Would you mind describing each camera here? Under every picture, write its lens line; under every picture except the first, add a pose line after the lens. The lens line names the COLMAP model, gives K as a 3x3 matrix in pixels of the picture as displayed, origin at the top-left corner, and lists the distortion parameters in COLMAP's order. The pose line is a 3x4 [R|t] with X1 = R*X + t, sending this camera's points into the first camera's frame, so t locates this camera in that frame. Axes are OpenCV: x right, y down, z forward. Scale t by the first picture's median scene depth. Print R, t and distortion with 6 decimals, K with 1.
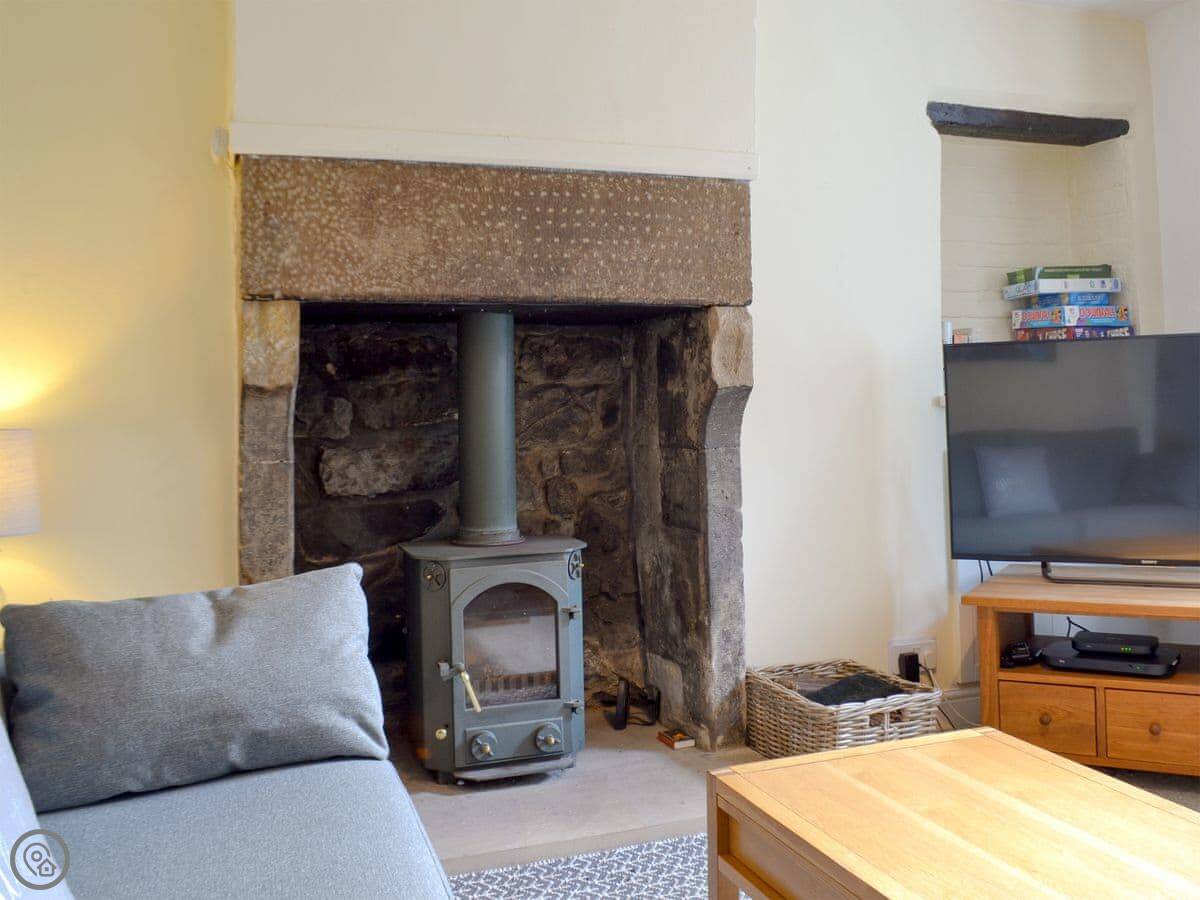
lens RADIAL K [[1243.5, 0, 601.4], [0, 1243.5, 331.4], [0, 0, 1]] dist [-0.064366, 0.023299]
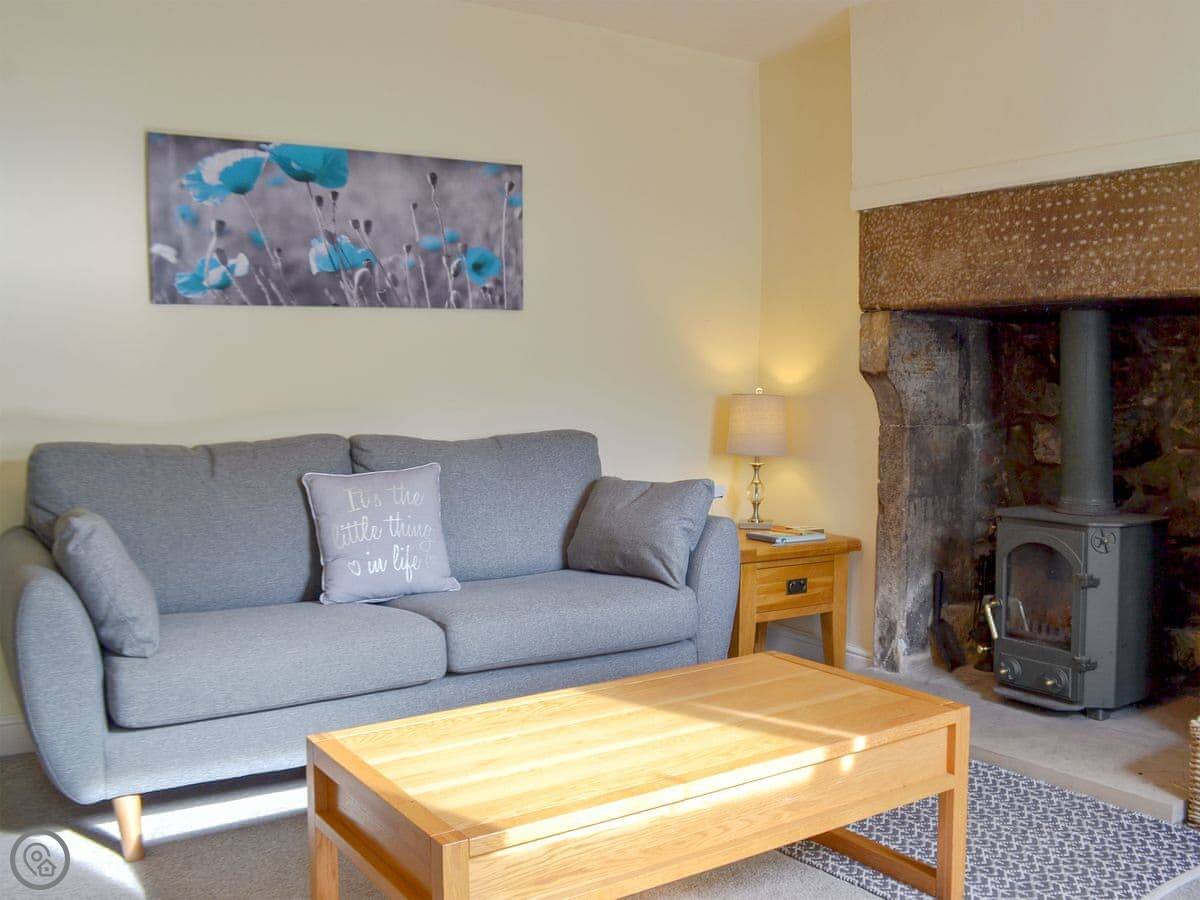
lens RADIAL K [[1169.5, 0, 600.0], [0, 1169.5, 450.0], [0, 0, 1]] dist [-0.070736, 0.040074]
pose [[0.204761, 0.079694, -0.975562, 0.922253], [0.036349, 0.995373, 0.088942, 0.002513], [0.978137, -0.053673, 0.200917, 0.385383]]
